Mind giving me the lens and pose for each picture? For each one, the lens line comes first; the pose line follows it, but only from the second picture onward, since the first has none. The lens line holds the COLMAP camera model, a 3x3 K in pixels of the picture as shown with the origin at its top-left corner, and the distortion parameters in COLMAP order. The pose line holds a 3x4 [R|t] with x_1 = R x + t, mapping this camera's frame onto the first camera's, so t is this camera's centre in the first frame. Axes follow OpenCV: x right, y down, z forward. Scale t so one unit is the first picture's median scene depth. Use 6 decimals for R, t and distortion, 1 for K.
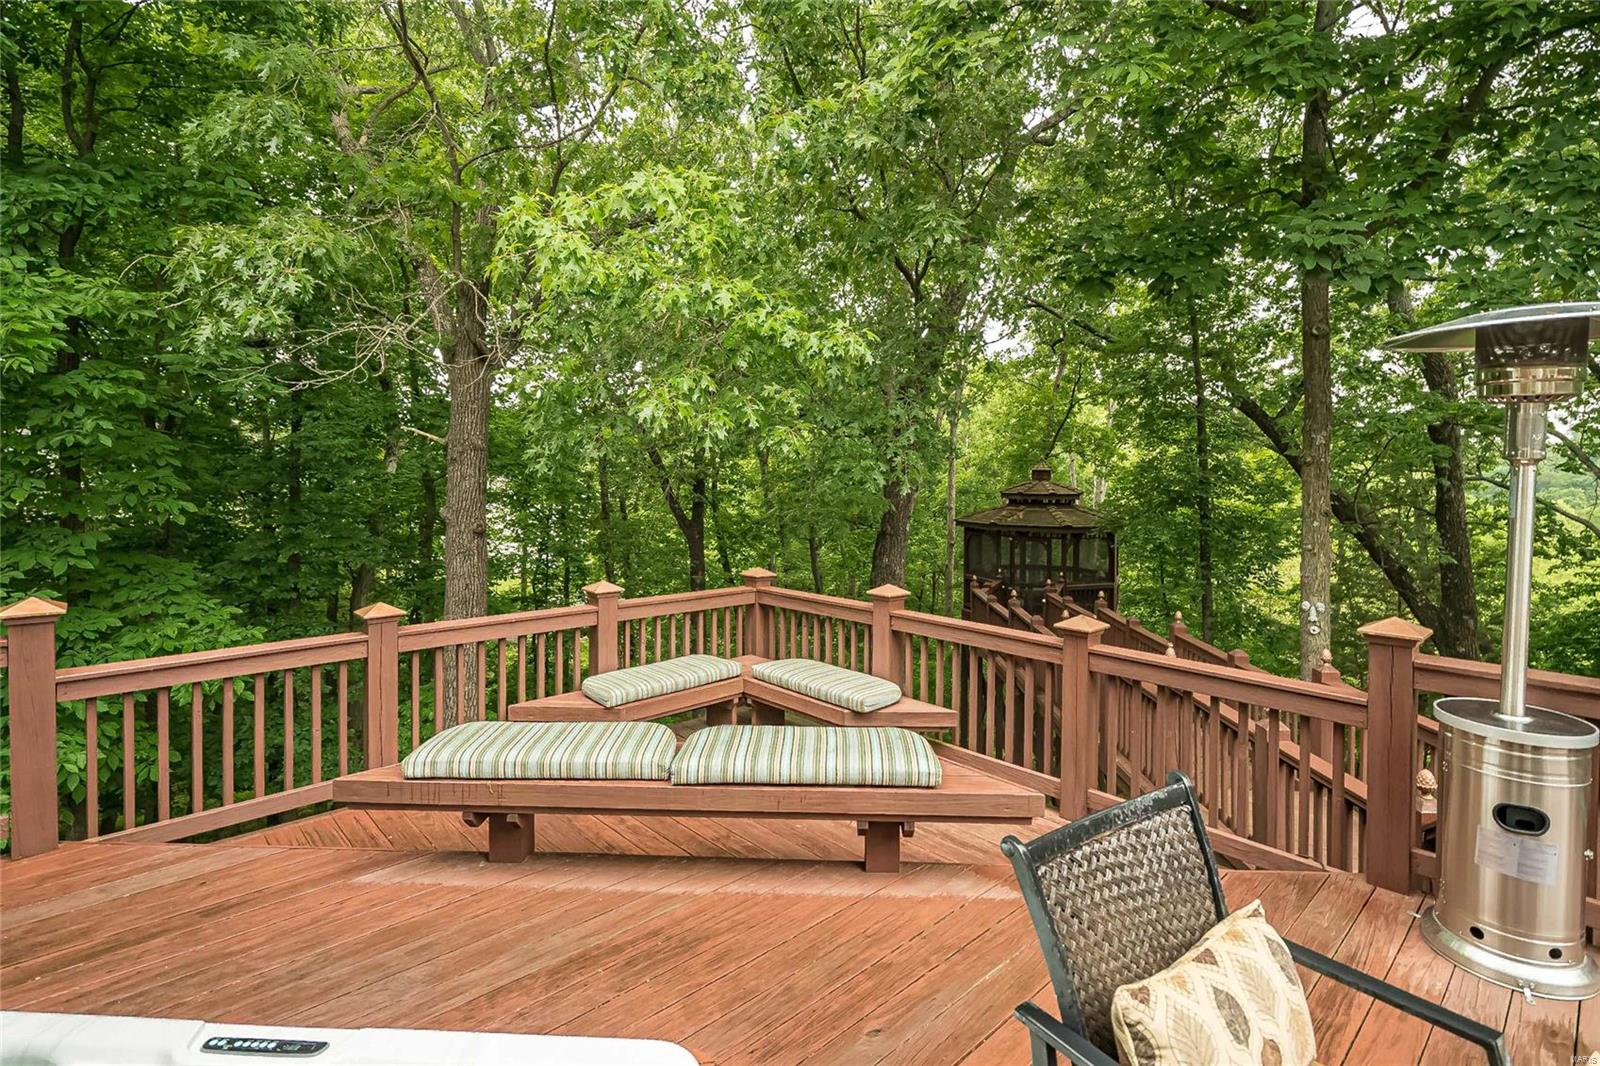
lens RADIAL K [[774.0, 0, 778.8], [0, 774.0, 475.8], [0, 0, 1]] dist [-0.014612, -0.000201]
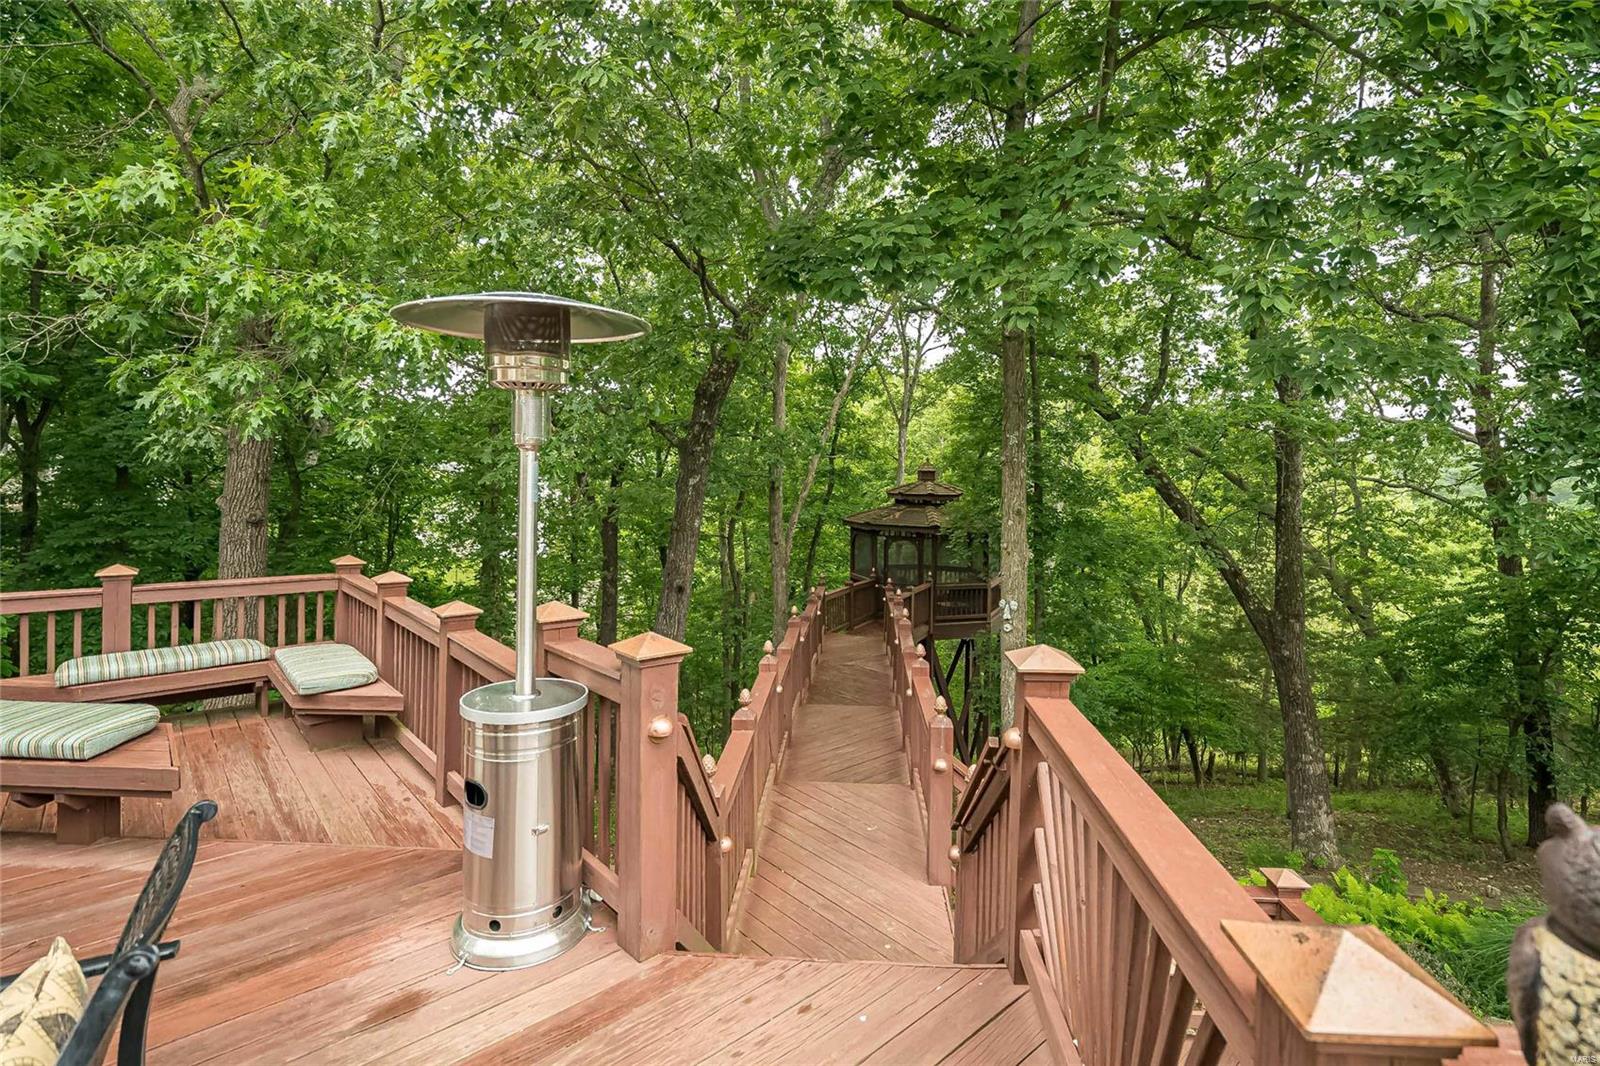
lens RADIAL K [[767.4, 0, 825.7], [0, 767.4, 477.6], [0, 0, 1]] dist [-0.000564, 0.000699]
pose [[0.999917, 0.011932, -0.004891, 0.638327], [-0.011930, 0.999929, 0.000337, 0.008436], [0.004894, -0.000279, 0.999988, -0.008010]]
